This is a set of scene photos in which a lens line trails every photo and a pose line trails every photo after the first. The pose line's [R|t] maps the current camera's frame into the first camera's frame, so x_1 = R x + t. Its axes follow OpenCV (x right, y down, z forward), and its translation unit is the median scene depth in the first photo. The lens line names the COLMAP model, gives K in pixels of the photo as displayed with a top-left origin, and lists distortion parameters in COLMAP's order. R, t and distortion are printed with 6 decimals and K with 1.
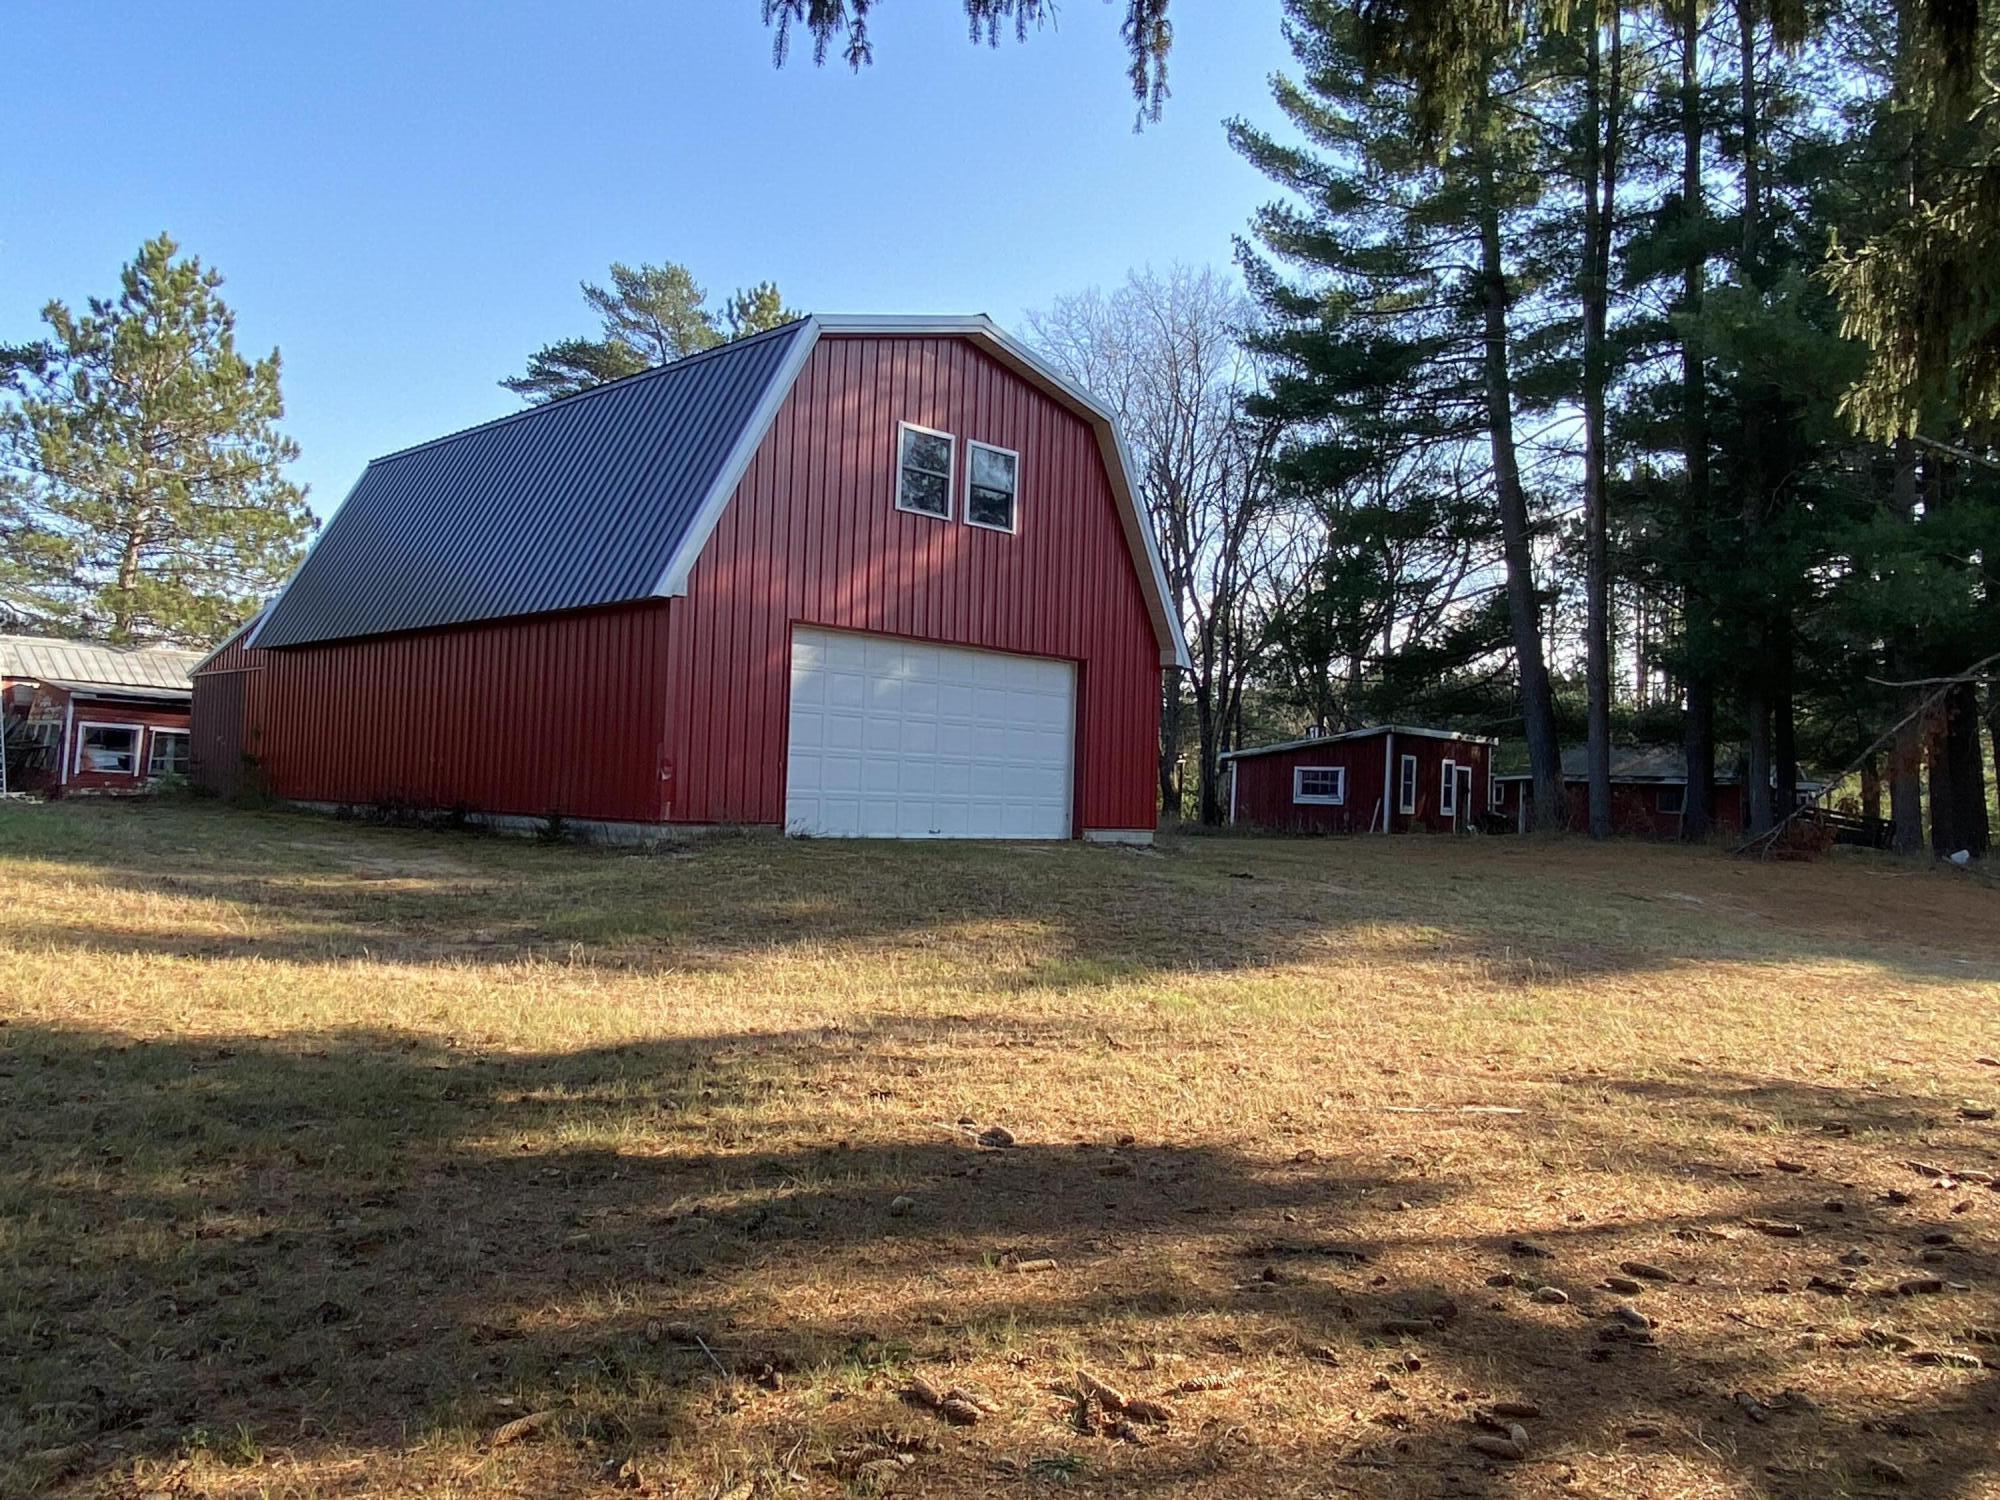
lens RADIAL K [[1639.8, 0, 1000.0], [0, 1639.8, 750.0], [0, 0, 1]] dist [-0.002791, -0.000604]
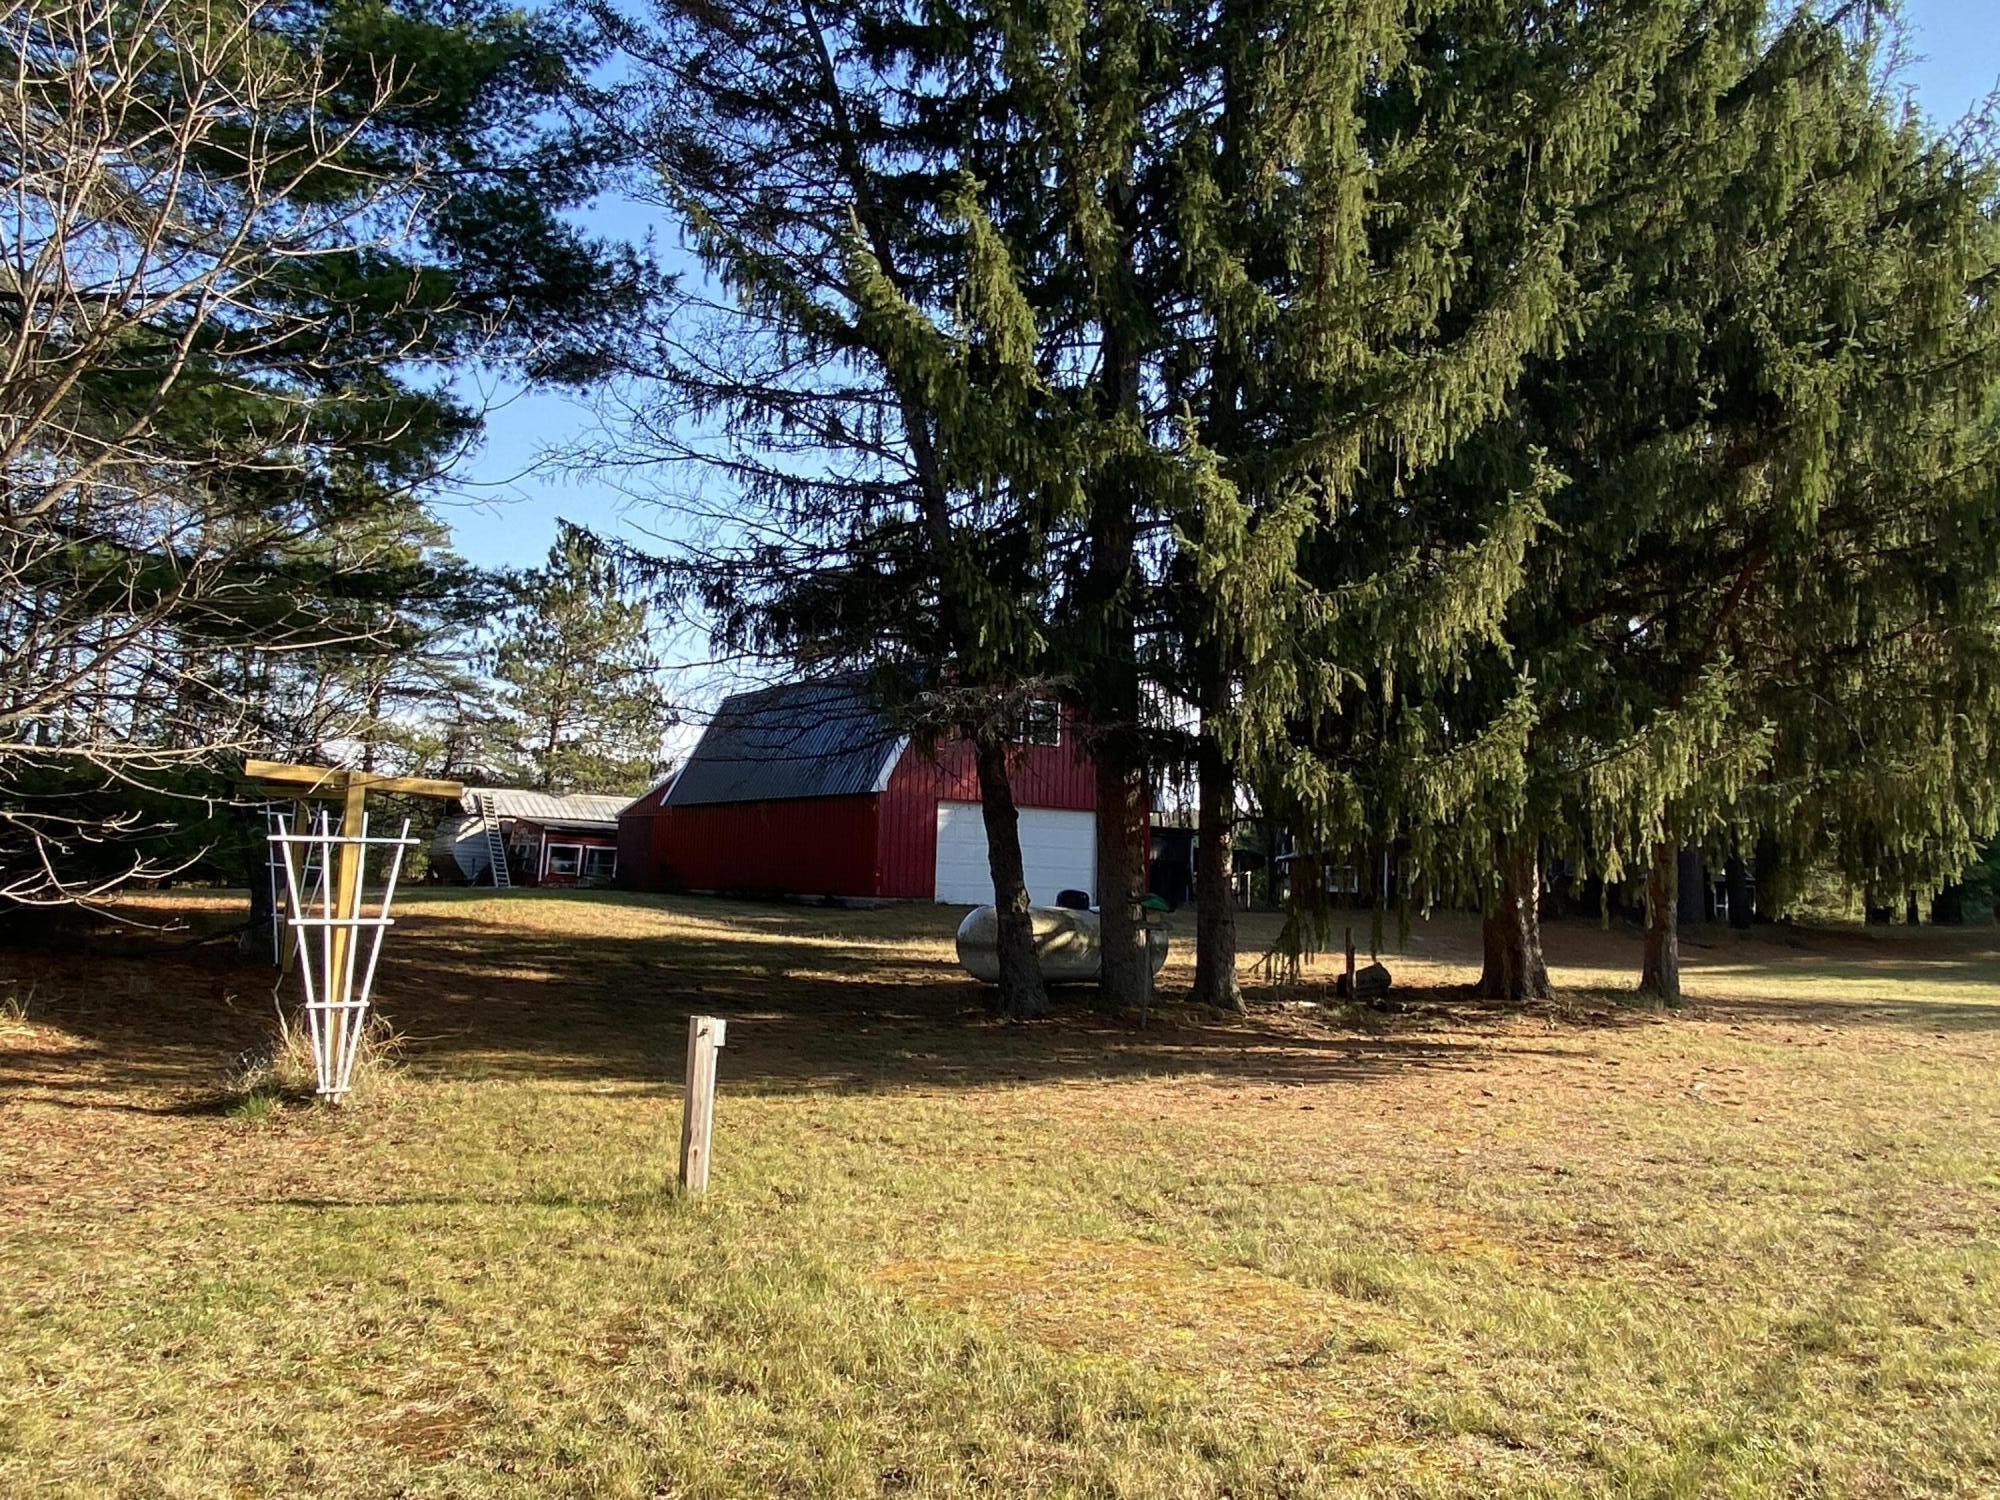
lens RADIAL K [[1639.8, 0, 1000.0], [0, 1639.8, 750.0], [0, 0, 1]] dist [-0.002791, -0.000604]
pose [[0.988463, -0.023189, -0.149674, 0.146661], [0.014978, 0.998332, -0.055758, -0.012164], [0.150717, 0.052873, 0.987162, -0.581411]]
